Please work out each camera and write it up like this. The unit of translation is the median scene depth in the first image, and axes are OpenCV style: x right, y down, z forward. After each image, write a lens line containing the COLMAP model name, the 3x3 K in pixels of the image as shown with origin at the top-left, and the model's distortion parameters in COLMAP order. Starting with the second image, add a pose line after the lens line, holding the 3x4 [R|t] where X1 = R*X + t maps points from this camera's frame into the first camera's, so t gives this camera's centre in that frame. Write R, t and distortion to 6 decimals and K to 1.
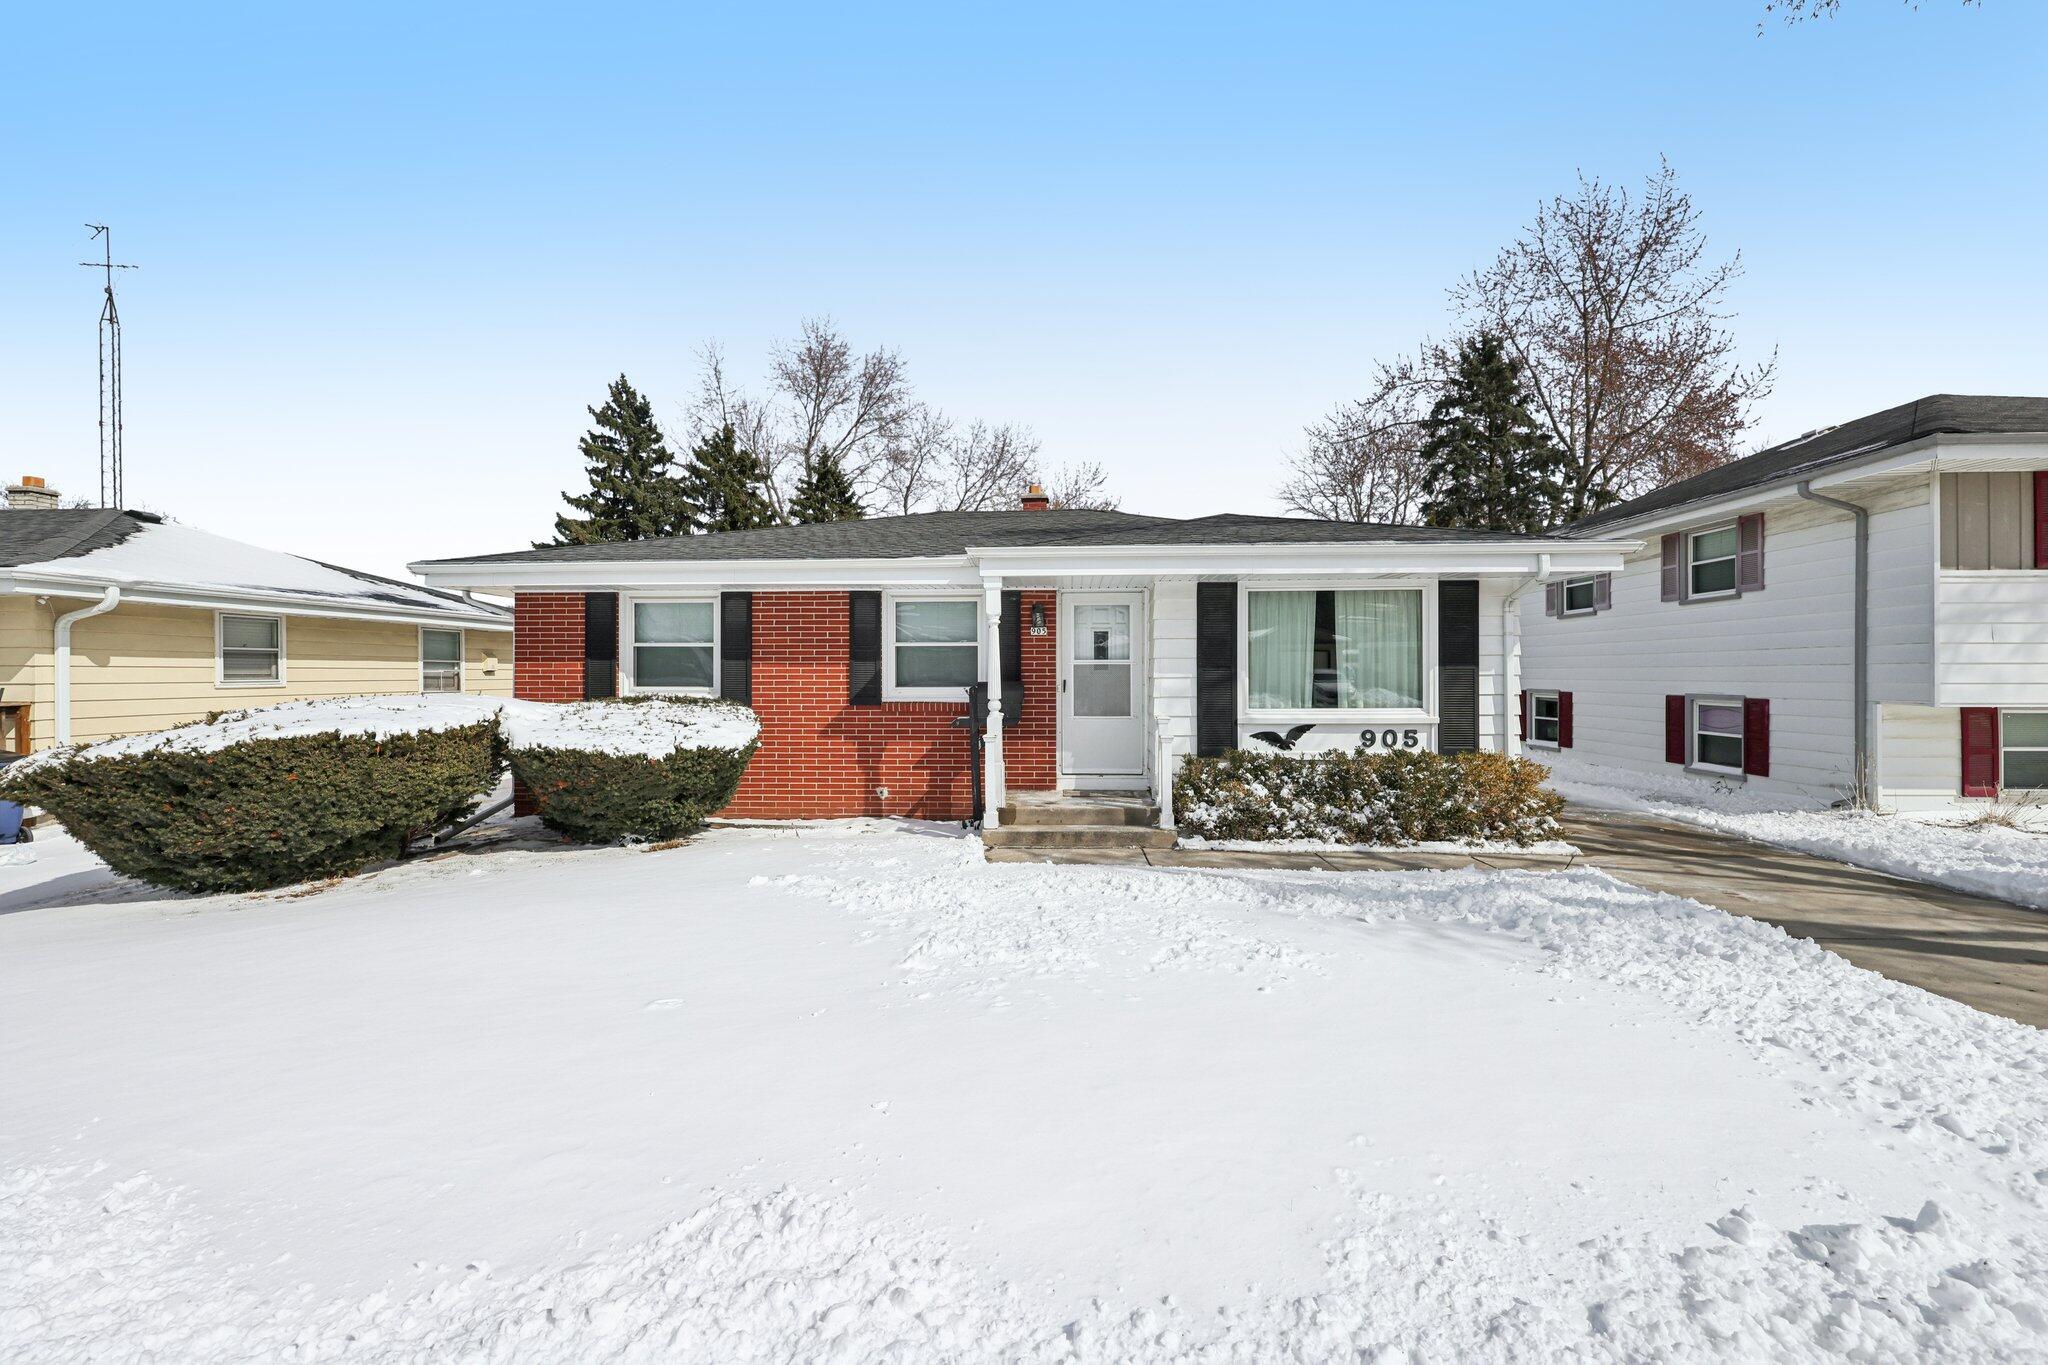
lens RADIAL K [[821.8, 0, 1024.0], [0, 821.8, 682.5], [0, 0, 1]] dist [0.001494, -0.000099]
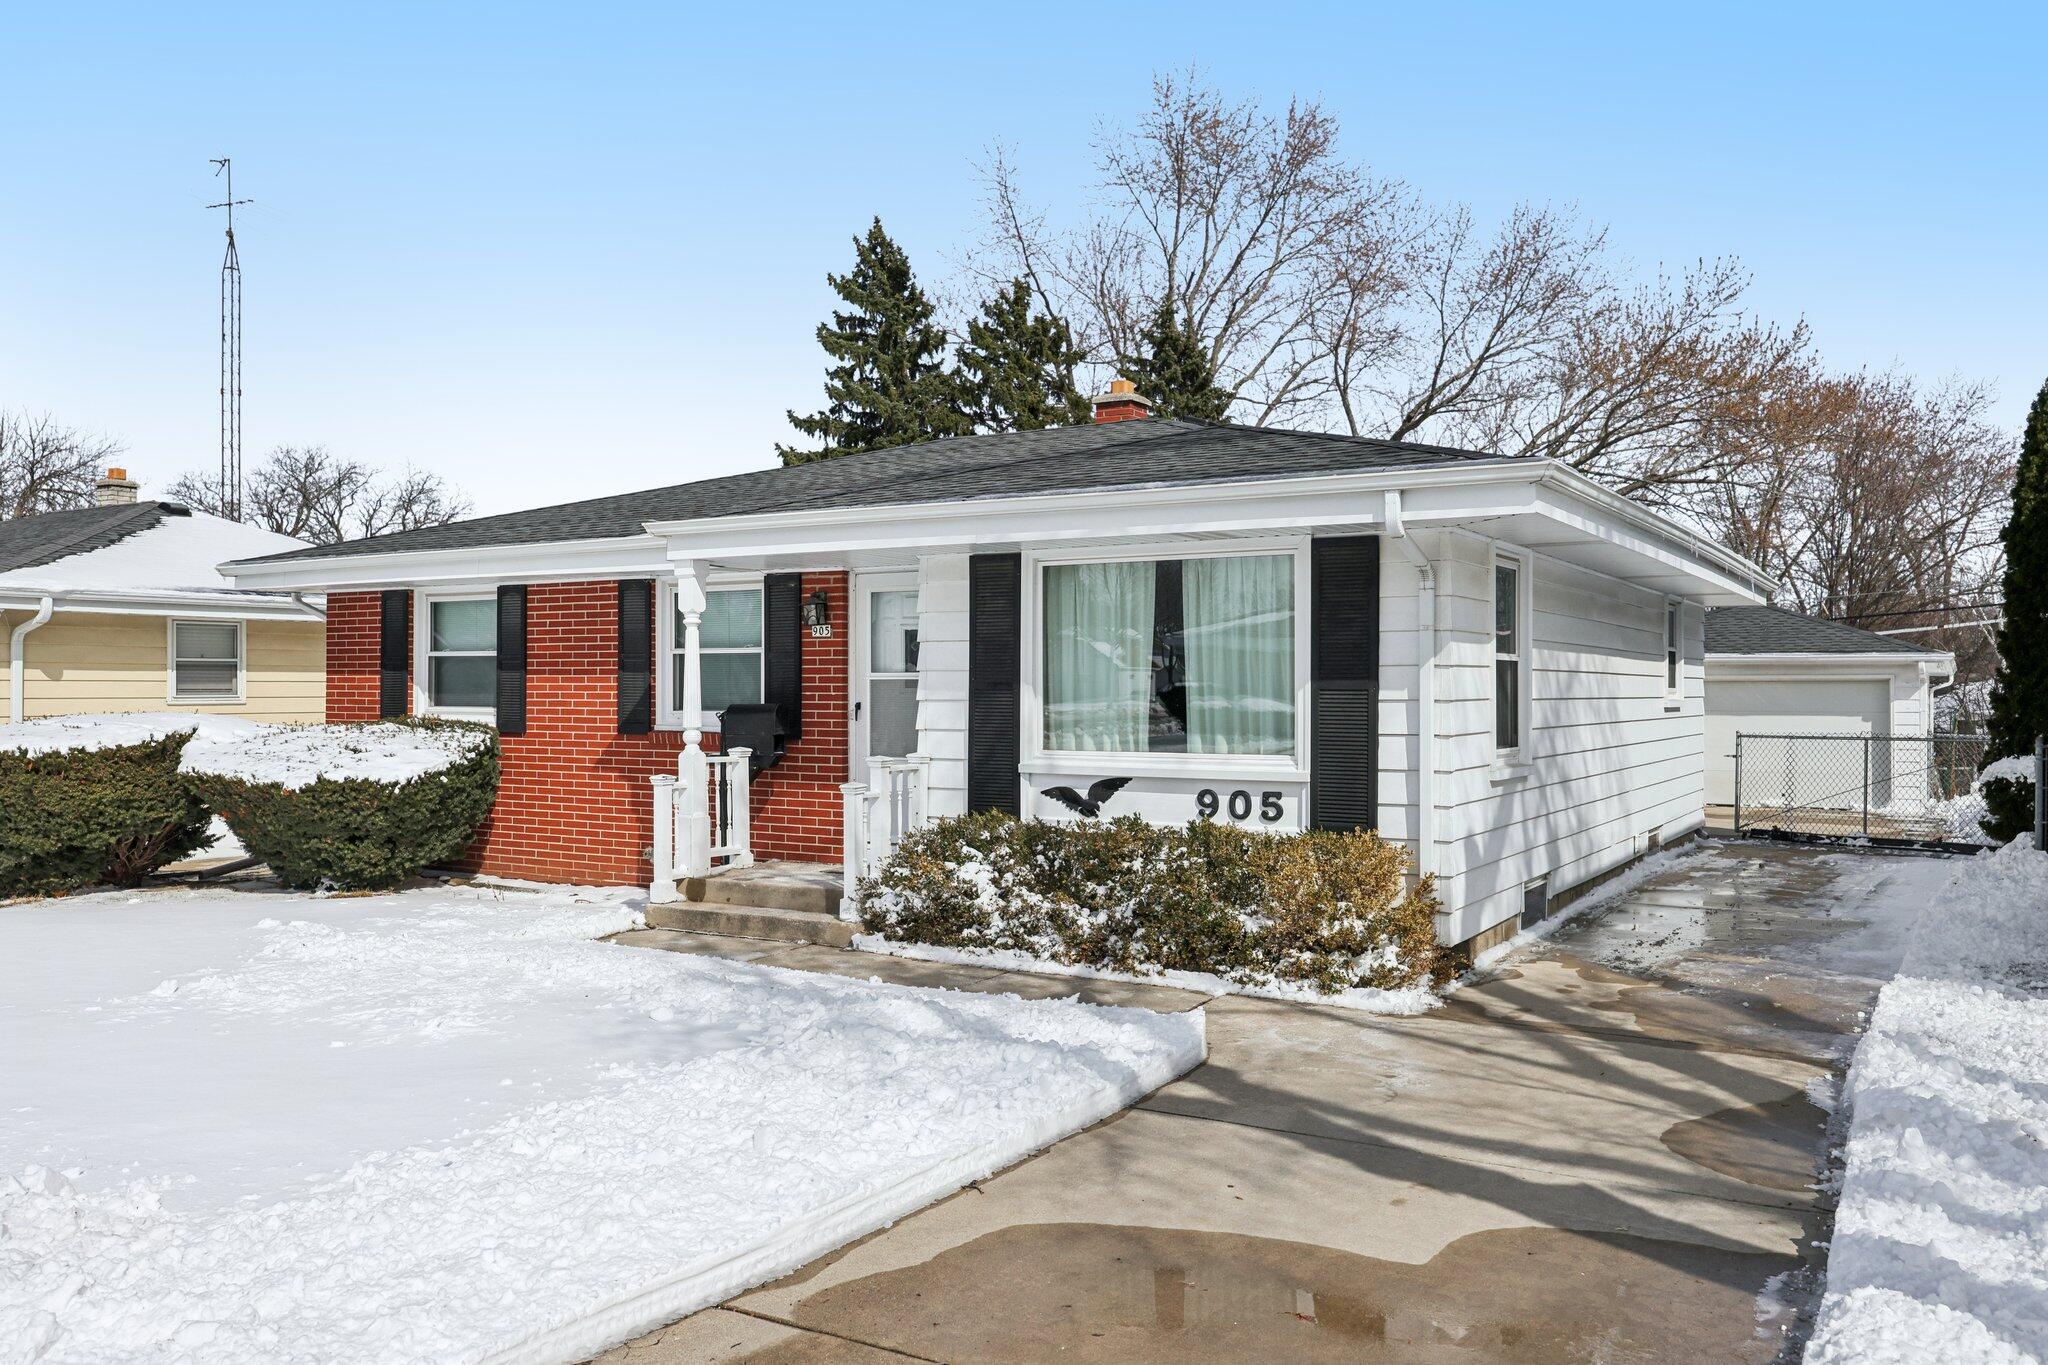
lens RADIAL K [[1586.3, 0, 1024.0], [0, 1586.3, 682.5], [0, 0, 1]] dist [0.000798, 0.000428]
pose [[0.880455, 0.001930, -0.474126, 0.787887], [-0.008860, 0.999884, -0.012383, -0.004659], [0.474047, 0.015103, 0.880370, -0.084133]]
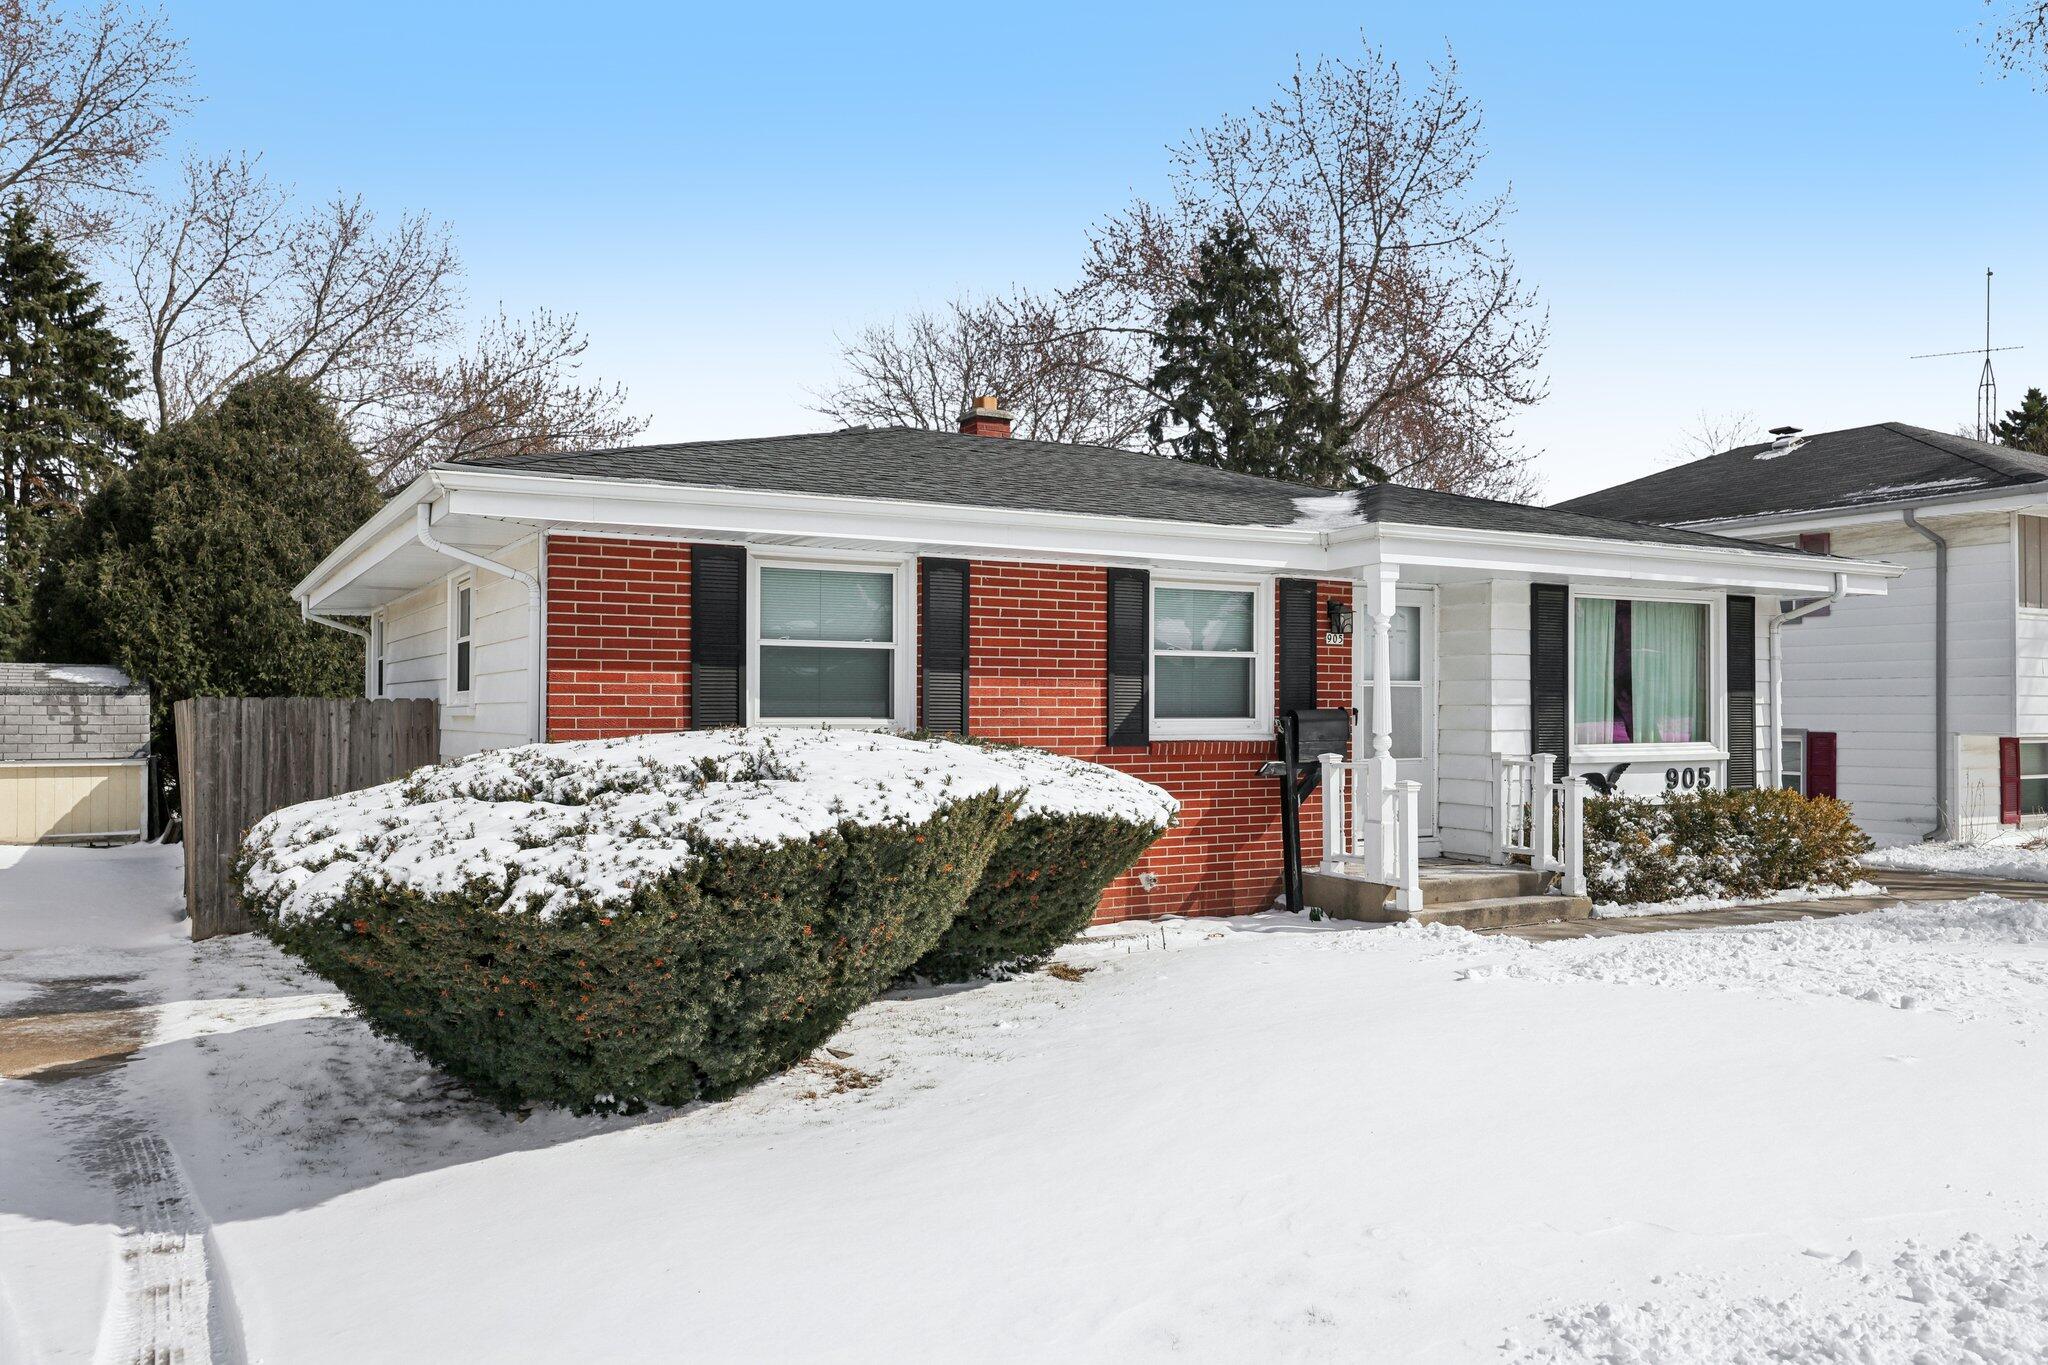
lens RADIAL K [[1511.0, 0, 1021.8], [0, 1511.0, 714.5], [0, 0, 1]] dist [0.000581, -0.000331]
pose [[0.843083, 0.001303, 0.537781, -0.900092], [0.002708, 0.999974, -0.006668, 0.010161], [-0.537776, 0.007077, 0.843058, 0.050624]]
